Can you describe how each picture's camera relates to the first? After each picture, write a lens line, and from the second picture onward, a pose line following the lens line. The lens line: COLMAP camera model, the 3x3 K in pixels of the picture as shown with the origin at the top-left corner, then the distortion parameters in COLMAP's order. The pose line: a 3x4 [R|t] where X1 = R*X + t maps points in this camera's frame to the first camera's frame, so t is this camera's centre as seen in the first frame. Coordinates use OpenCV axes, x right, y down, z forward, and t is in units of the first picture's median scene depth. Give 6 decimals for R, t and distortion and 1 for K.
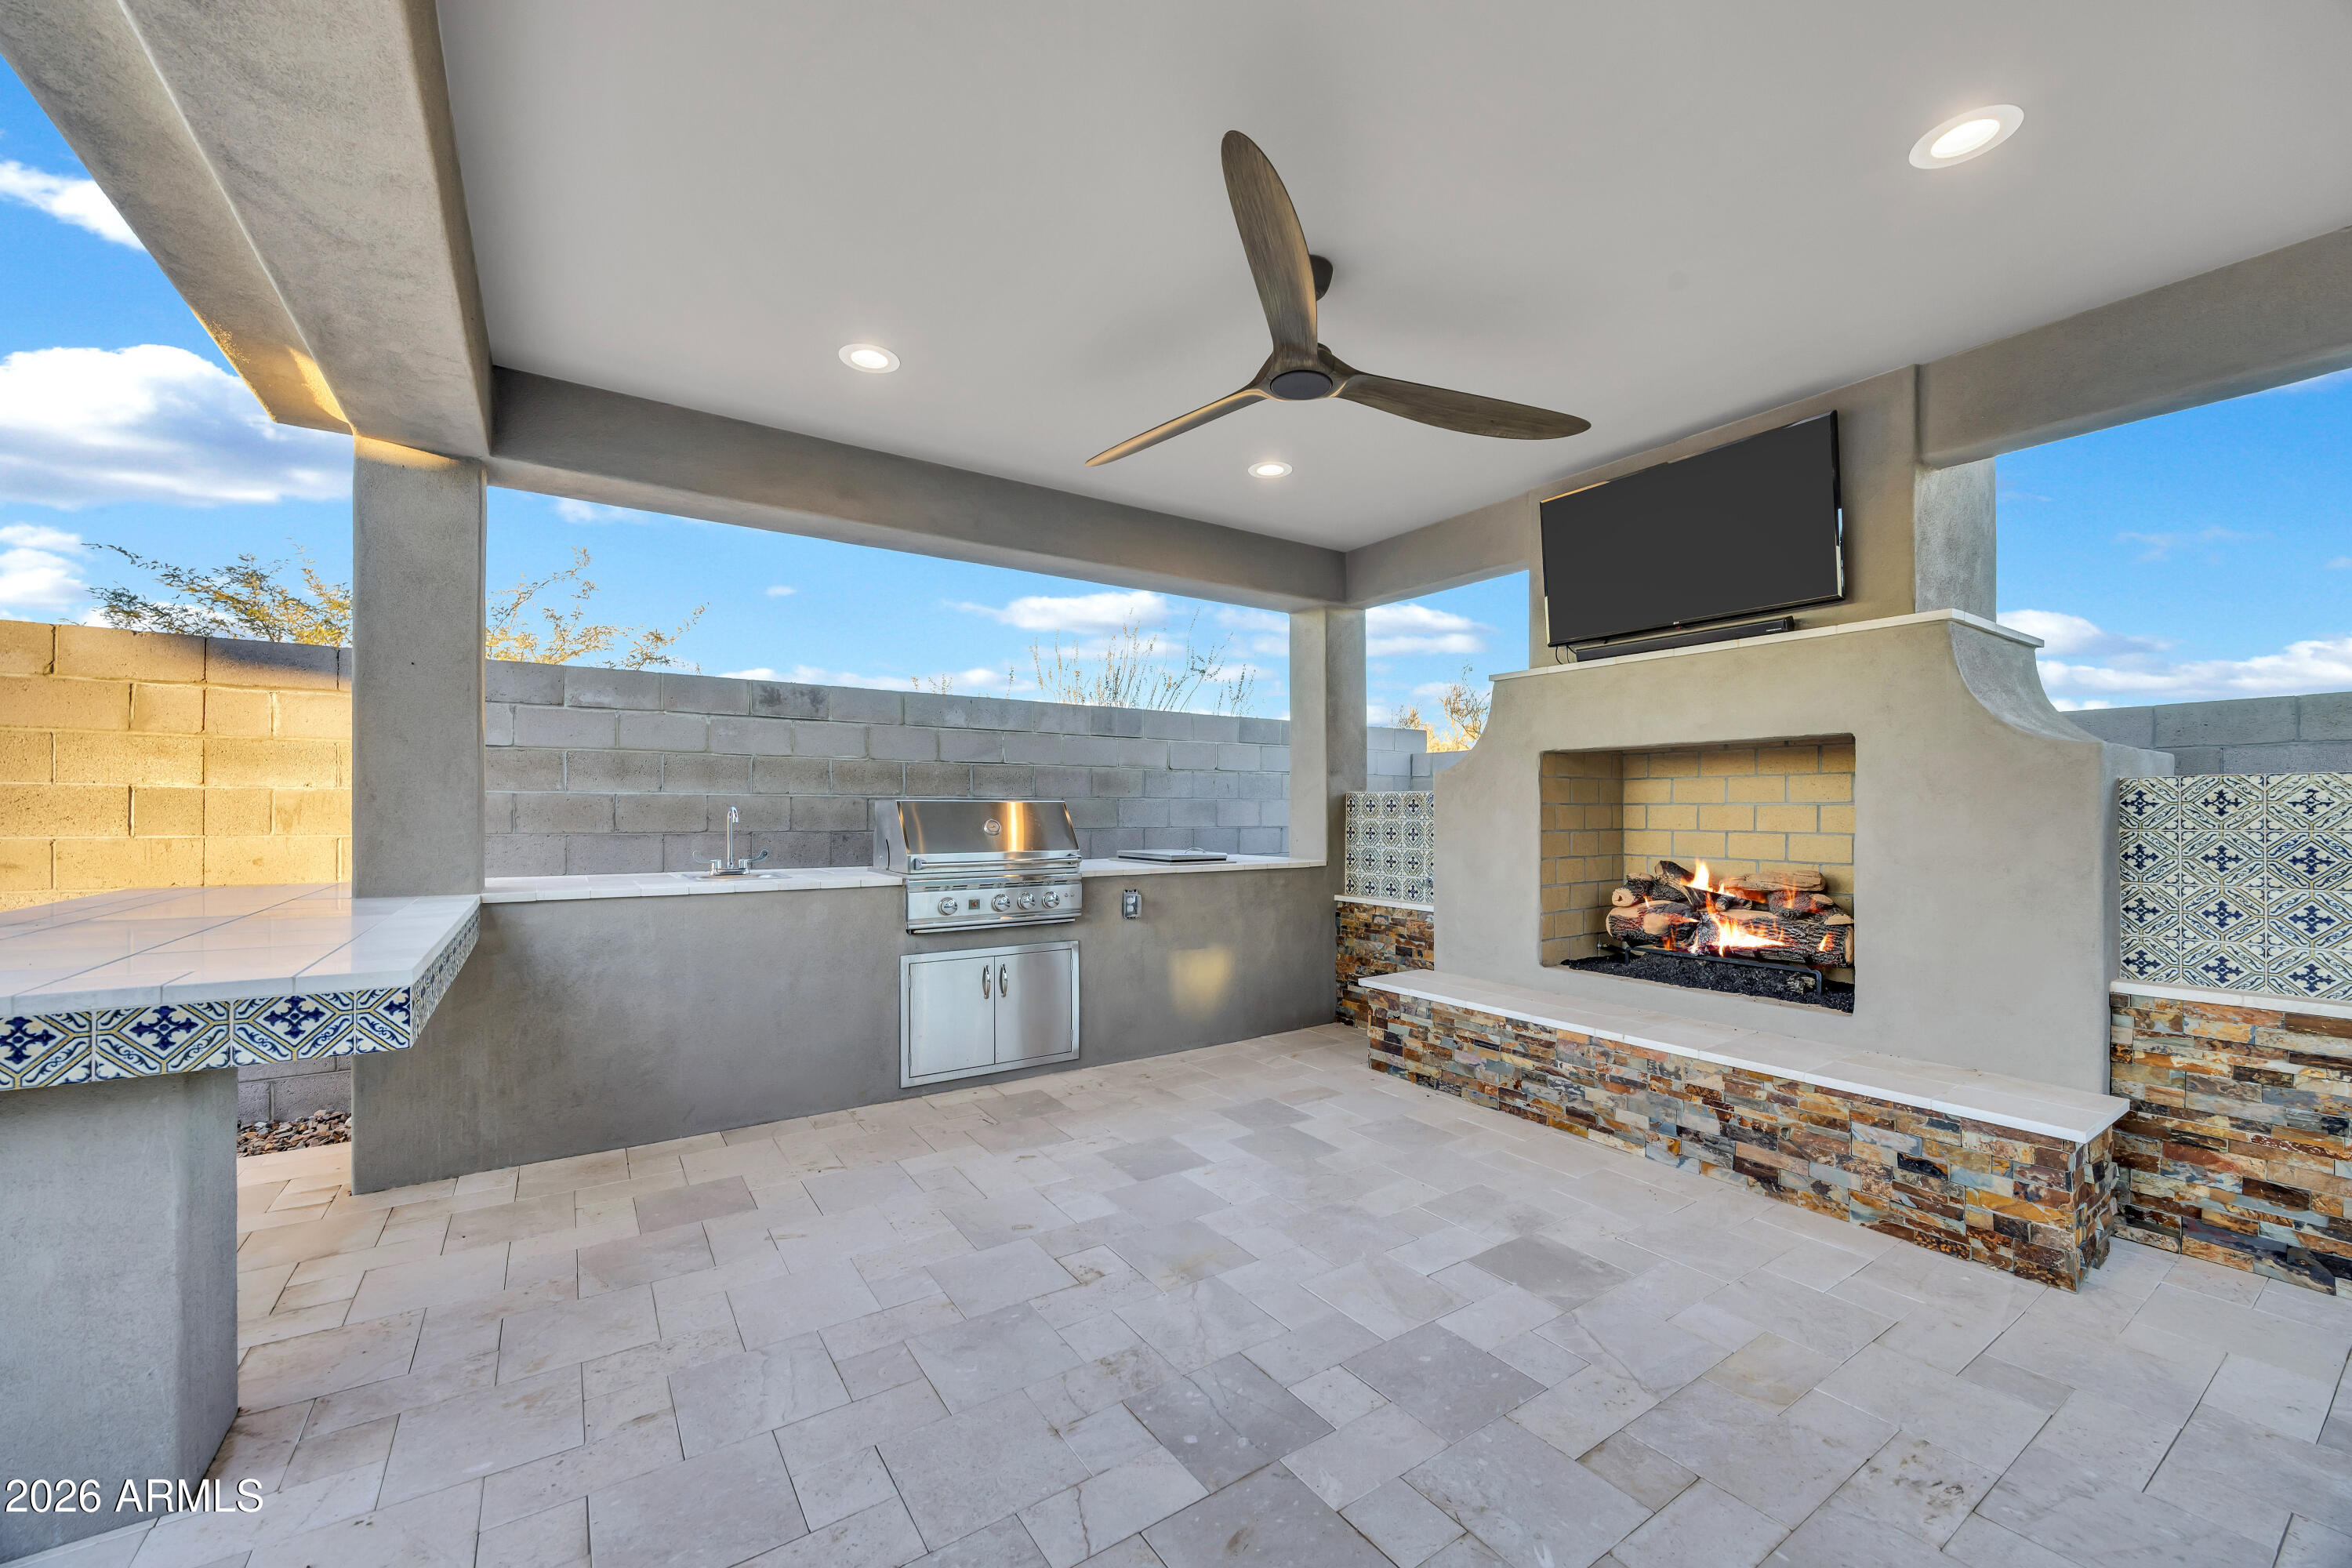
lens RADIAL K [[905.8, 0, 1166.6], [0, 905.8, 813.7], [0, 0, 1]] dist [-0.005766, -0.000312]
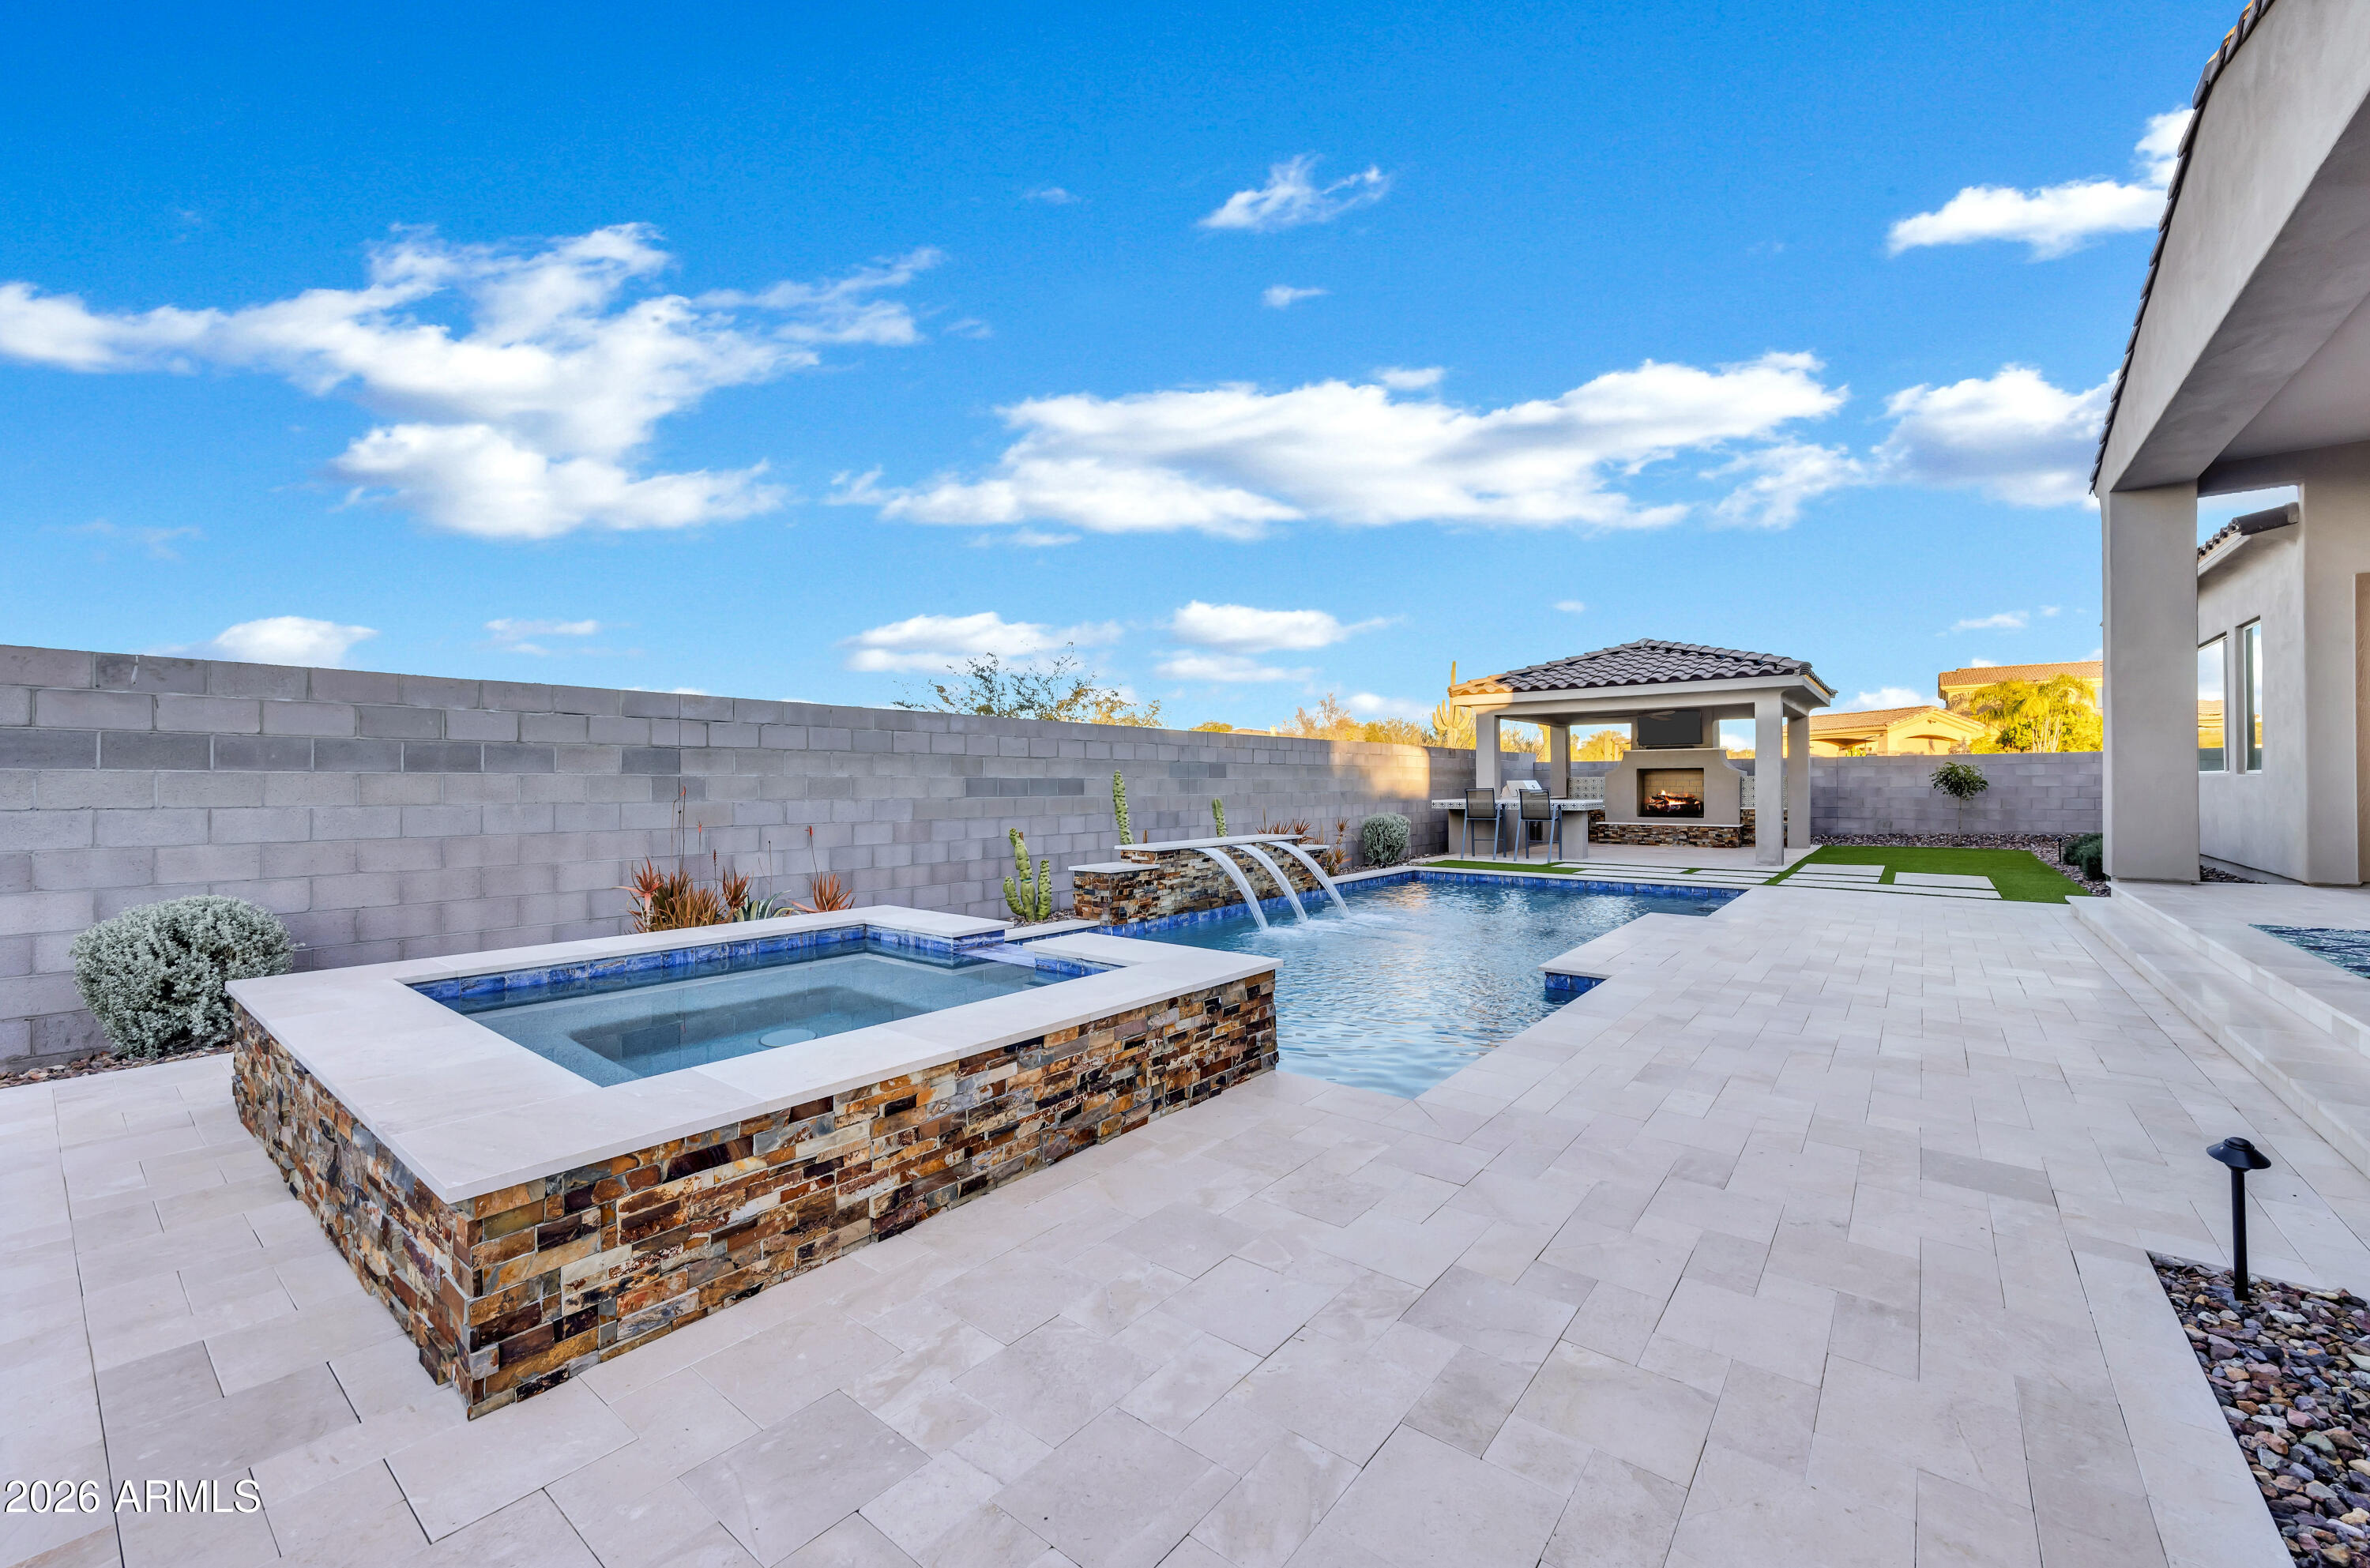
lens RADIAL K [[929.4, 0, 1185.0], [0, 929.4, 784.0], [0, 0, 1]] dist [-0.000579, -0.000114]
pose [[0.949885, -0.009250, 0.312462, -3.834472], [0.009806, 0.999952, -0.000210, -0.016323], [-0.312445, 0.003263, 0.949930, -3.255455]]
